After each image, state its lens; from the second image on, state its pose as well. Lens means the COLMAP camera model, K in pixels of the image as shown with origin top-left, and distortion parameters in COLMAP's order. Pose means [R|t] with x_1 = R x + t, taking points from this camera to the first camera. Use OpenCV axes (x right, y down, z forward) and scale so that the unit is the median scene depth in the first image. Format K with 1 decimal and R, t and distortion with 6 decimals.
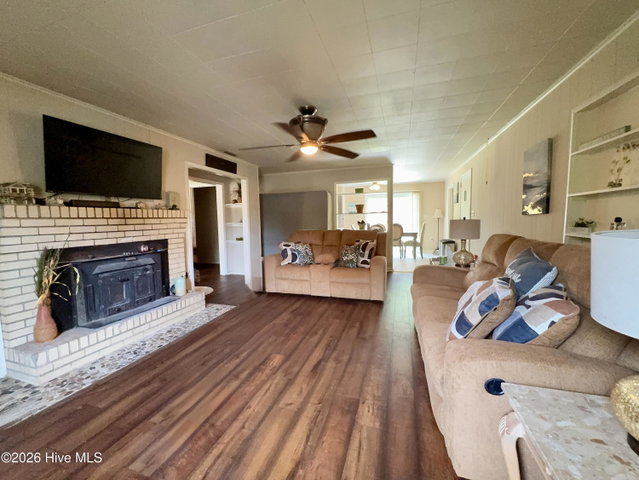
lens RADIAL K [[257.2, 0, 318.5], [0, 257.2, 239.3], [0, 0, 1]] dist [-0.006352, 0.000858]
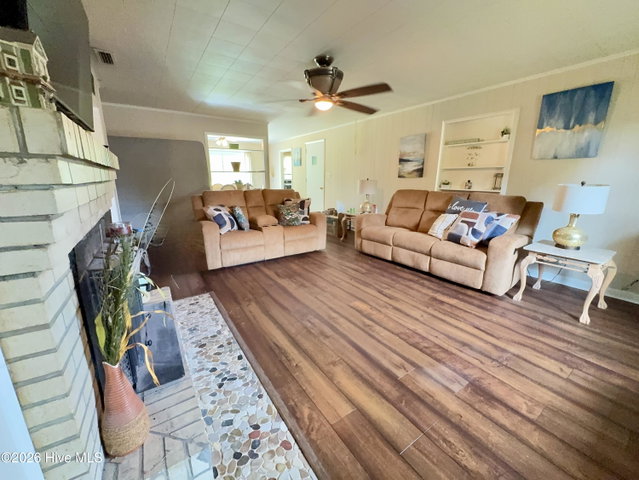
lens RADIAL K [[257.2, 0, 322.3], [0, 257.2, 239.9], [0, 0, 1]] dist [-0.006352, 0.000858]
pose [[0.613995, -0.163512, 0.772188, -0.887667], [0.045813, 0.984041, 0.171945, -0.010137], [-0.787979, -0.070197, 0.611687, 0.377945]]
